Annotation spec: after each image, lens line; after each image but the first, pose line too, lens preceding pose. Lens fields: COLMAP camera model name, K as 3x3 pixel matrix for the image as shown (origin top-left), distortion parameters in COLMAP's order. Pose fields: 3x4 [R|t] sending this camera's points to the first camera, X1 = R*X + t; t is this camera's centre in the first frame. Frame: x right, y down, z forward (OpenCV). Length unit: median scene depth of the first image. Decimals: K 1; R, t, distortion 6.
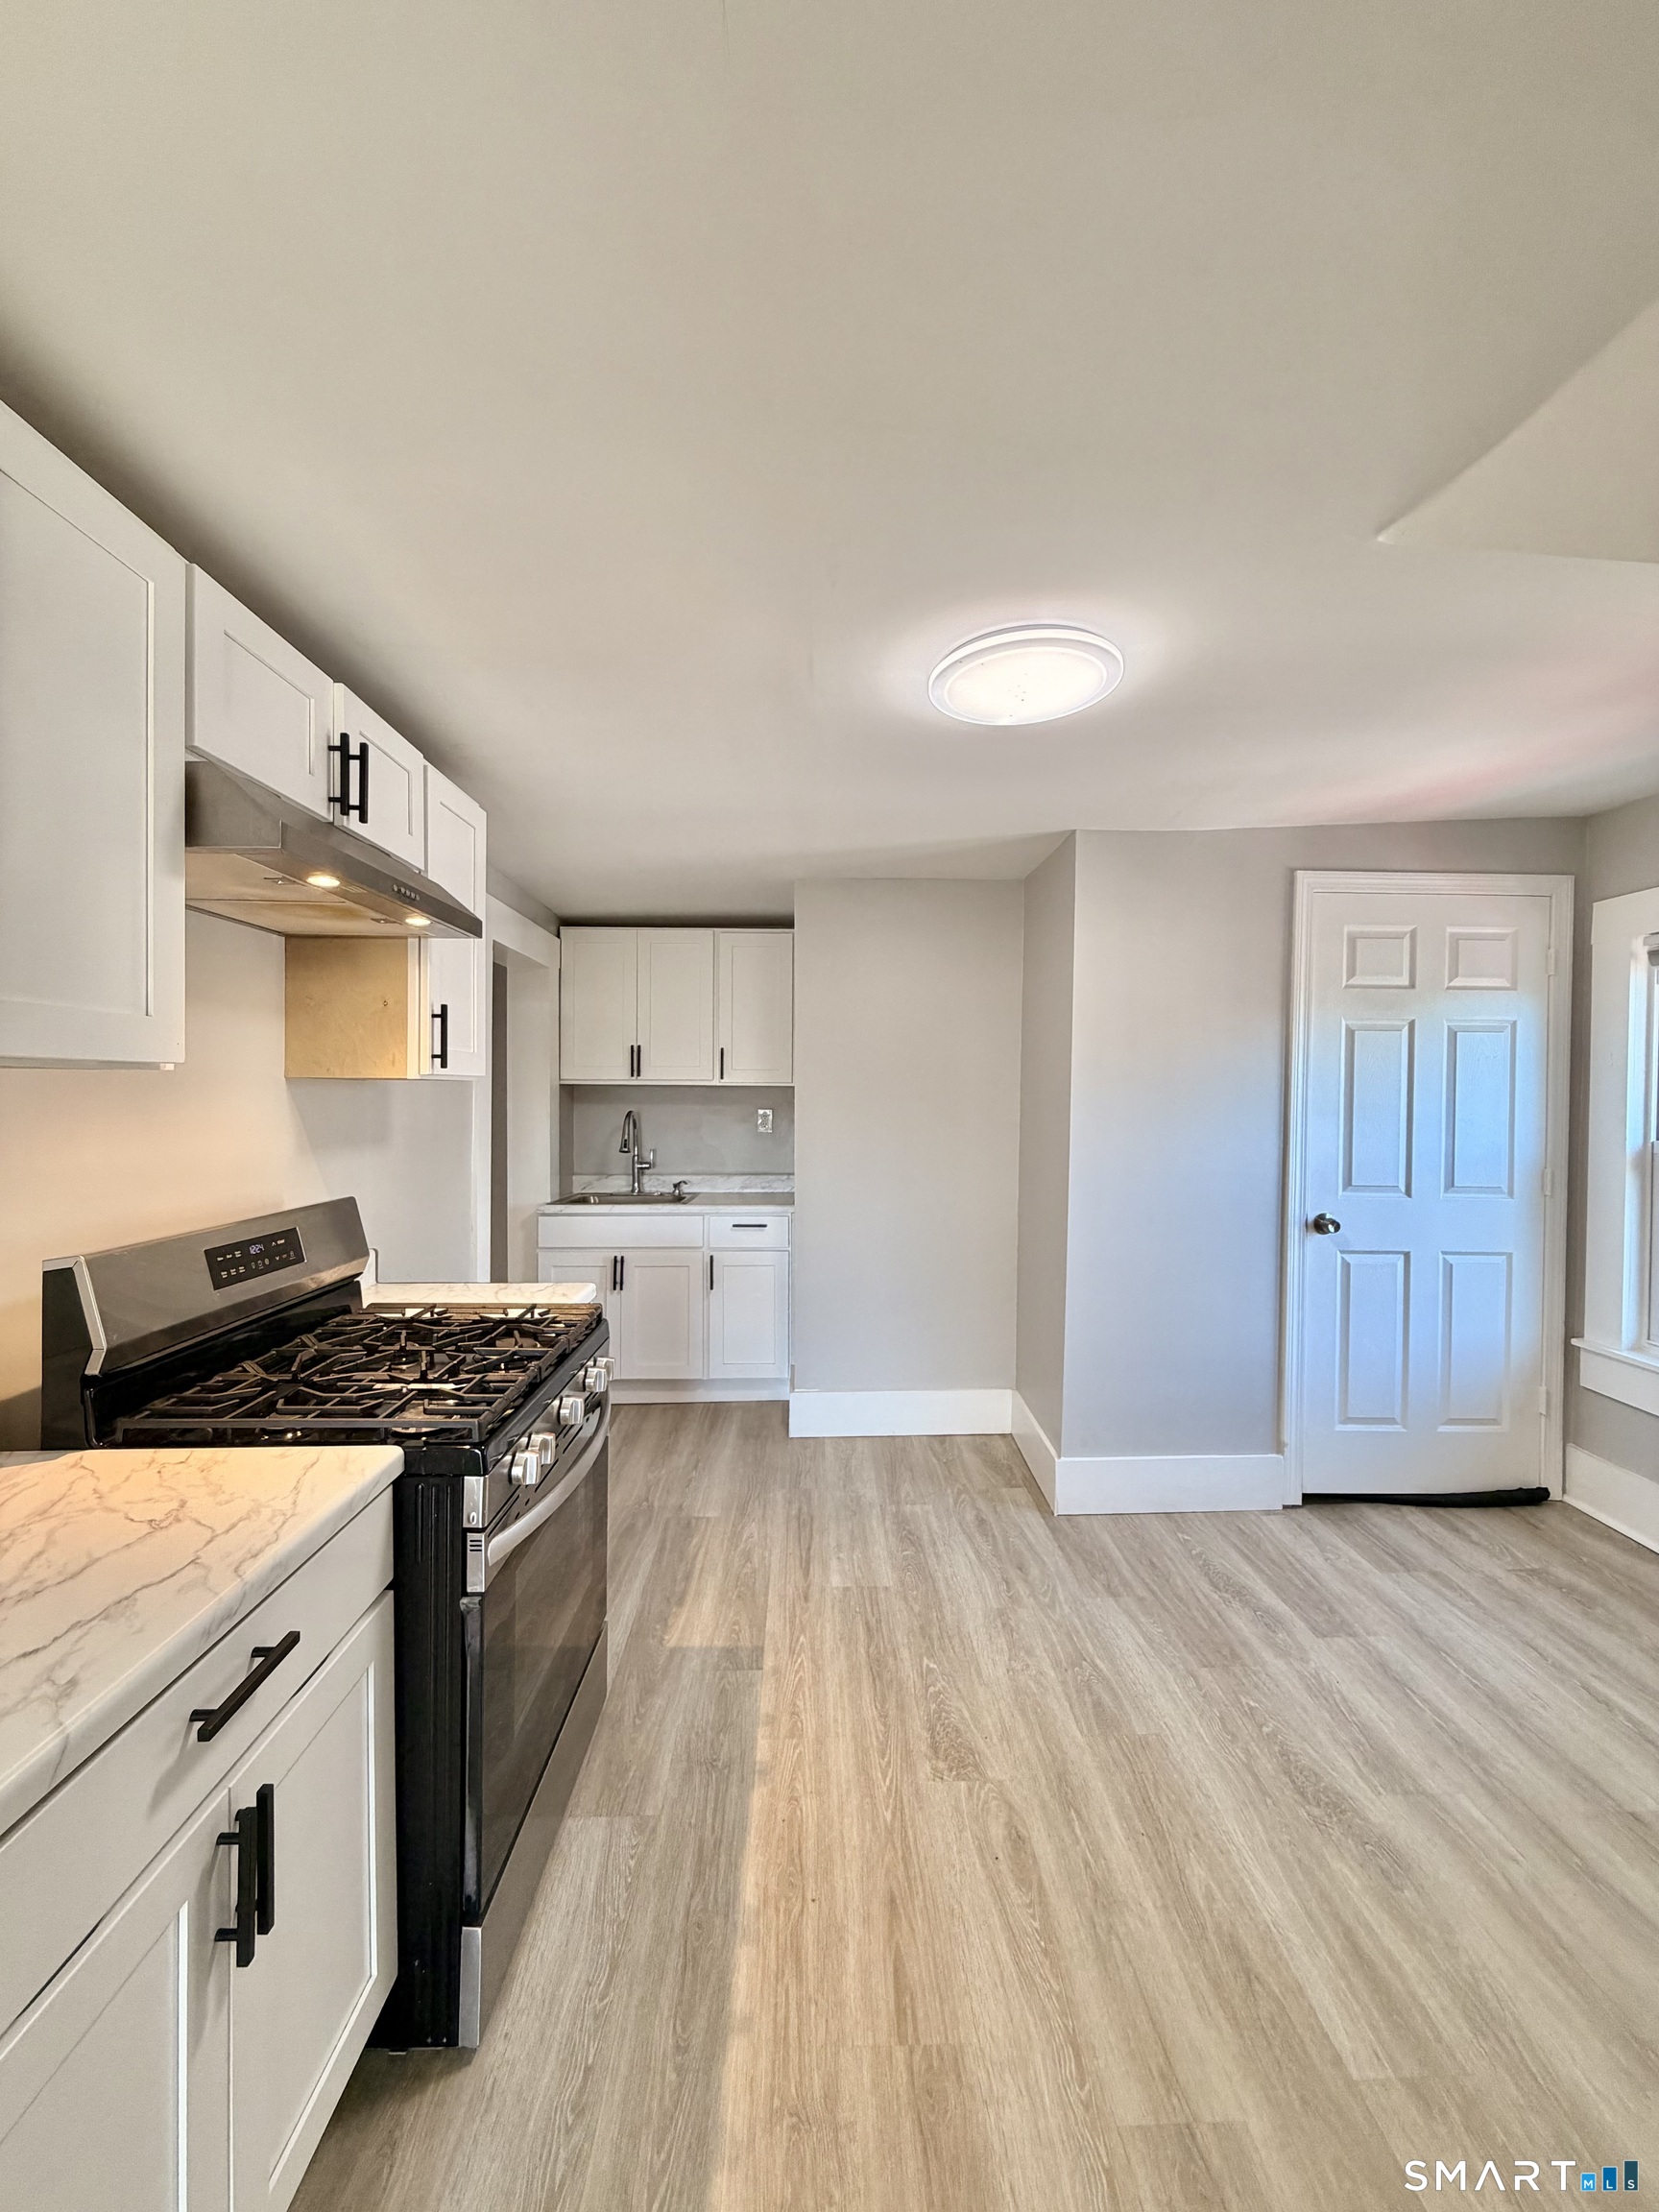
lens RADIAL K [[897.6, 0, 831.6], [0, 897.6, 1103.3], [0, 0, 1]] dist [-0.000733, -0.000210]
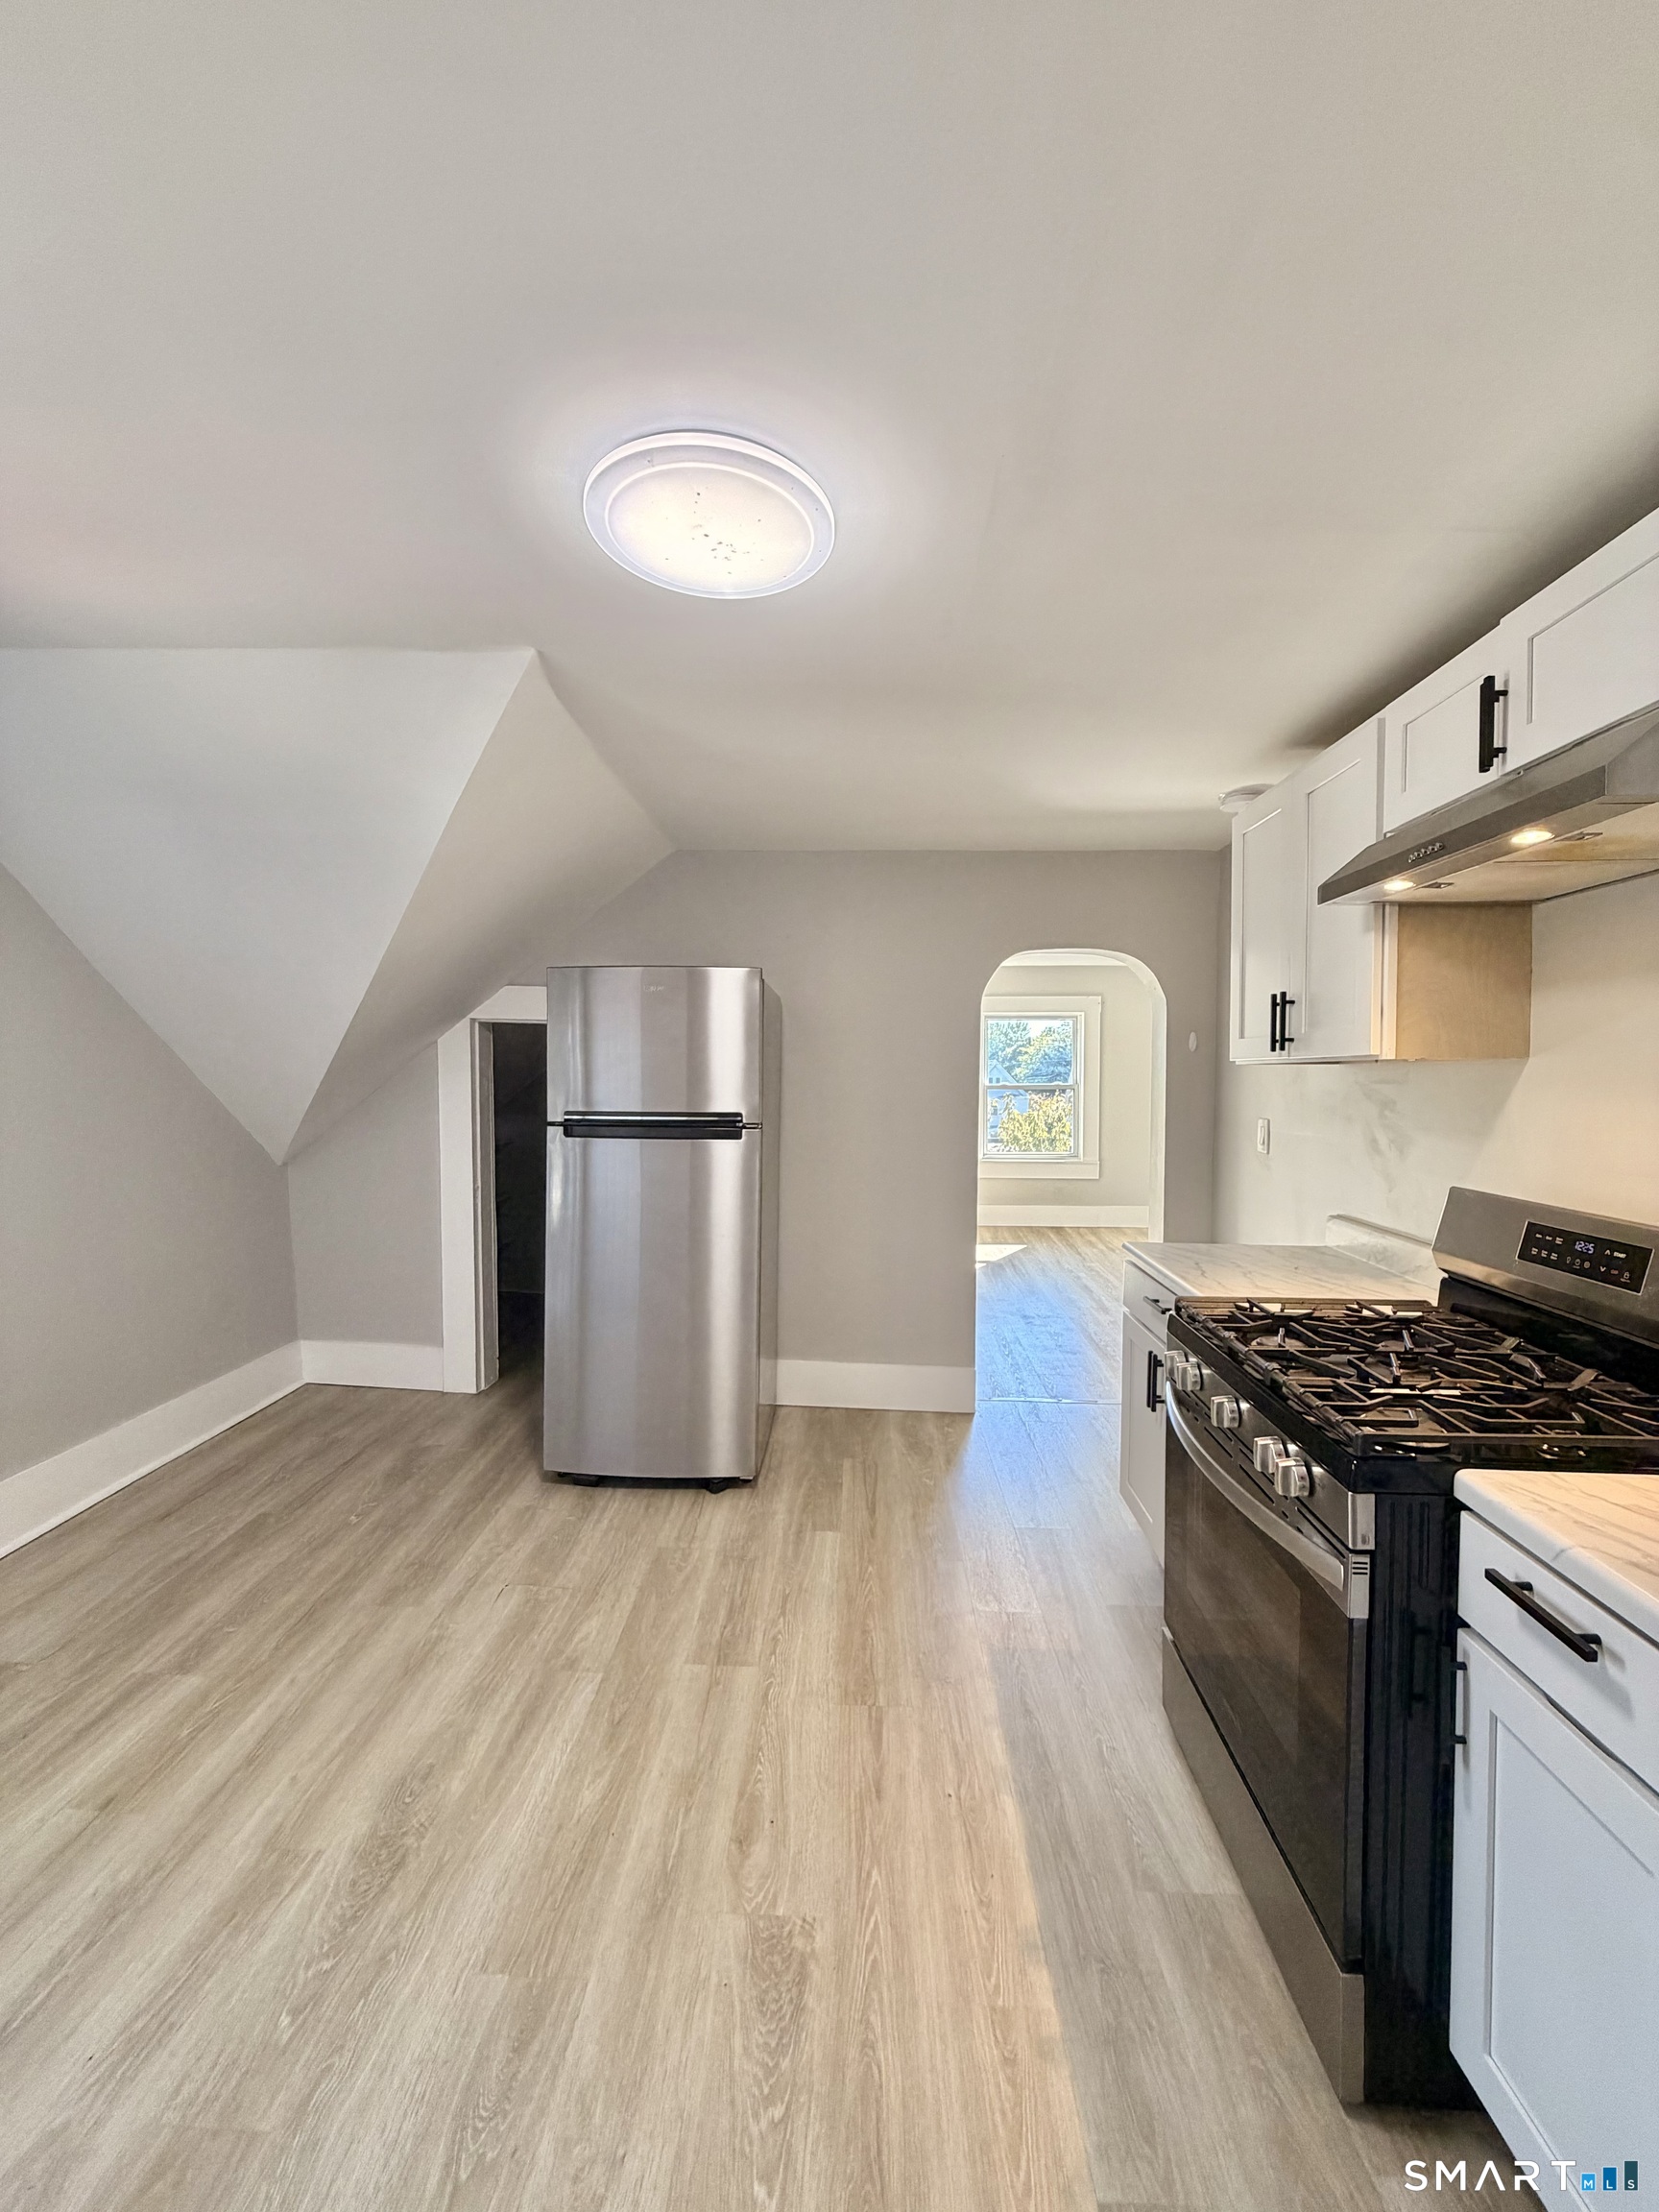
lens RADIAL K [[897.6, 0, 829.4], [0, 897.6, 1101.6], [0, 0, 1]] dist [-0.000733, -0.000210]
pose [[-0.997947, -0.014575, 0.062359, 0.065572], [-0.011746, 0.998896, 0.045490, -0.016984], [-0.062953, 0.044664, -0.997017, 1.907507]]
